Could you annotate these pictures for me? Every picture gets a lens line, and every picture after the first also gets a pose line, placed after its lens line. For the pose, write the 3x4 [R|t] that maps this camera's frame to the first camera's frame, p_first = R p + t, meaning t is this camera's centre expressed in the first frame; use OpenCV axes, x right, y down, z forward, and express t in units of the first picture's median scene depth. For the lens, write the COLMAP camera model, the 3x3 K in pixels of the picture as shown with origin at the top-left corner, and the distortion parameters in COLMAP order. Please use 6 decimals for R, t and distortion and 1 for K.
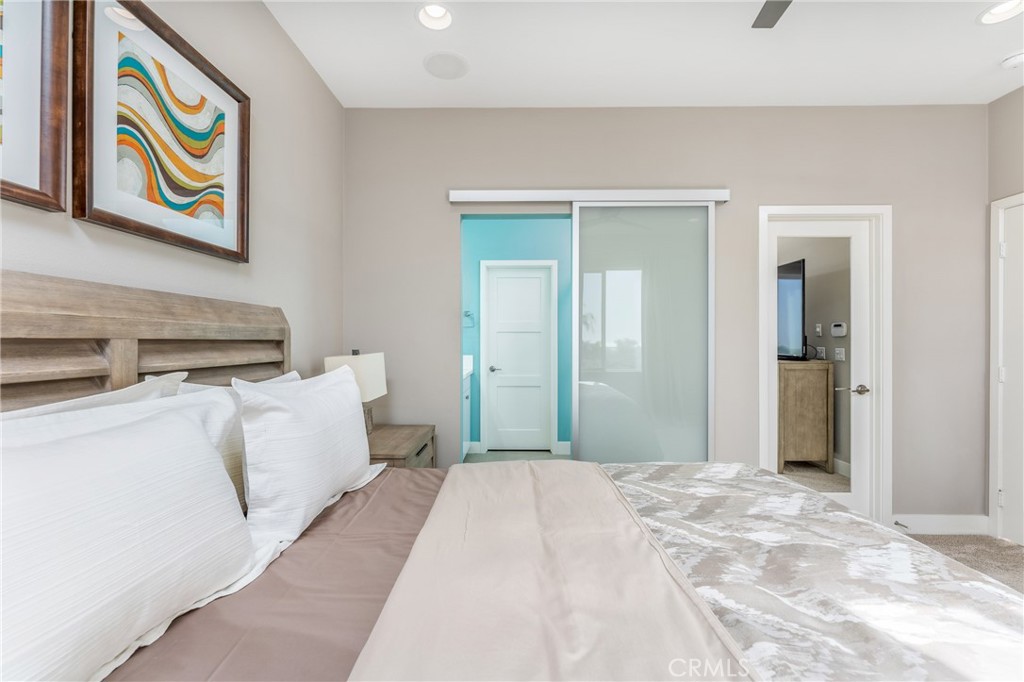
lens RADIAL K [[448.0, 0, 509.4], [0, 448.0, 338.5], [0, 0, 1]] dist [0.001375, 0.000222]
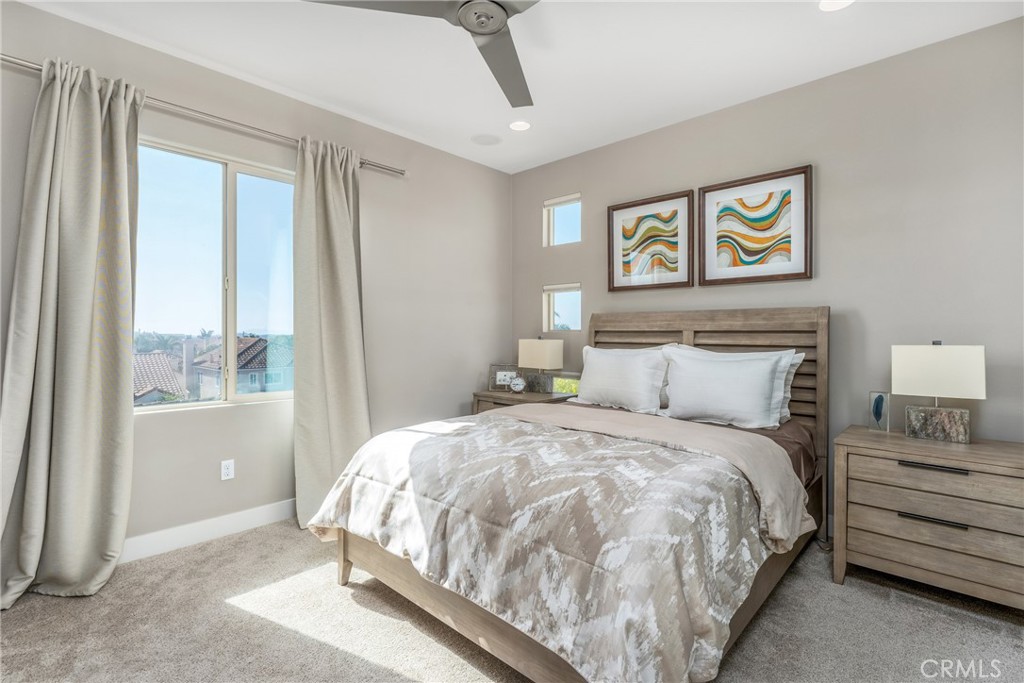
lens RADIAL K [[463.2, 0, 508.2], [0, 463.2, 336.0], [0, 0, 1]] dist [-0.000162, -0.000003]
pose [[-0.672161, 0.001949, -0.740403, 1.470932], [0.001070, 0.999998, 0.001661, 0.020166], [0.740405, 0.000324, -0.672161, 1.580922]]
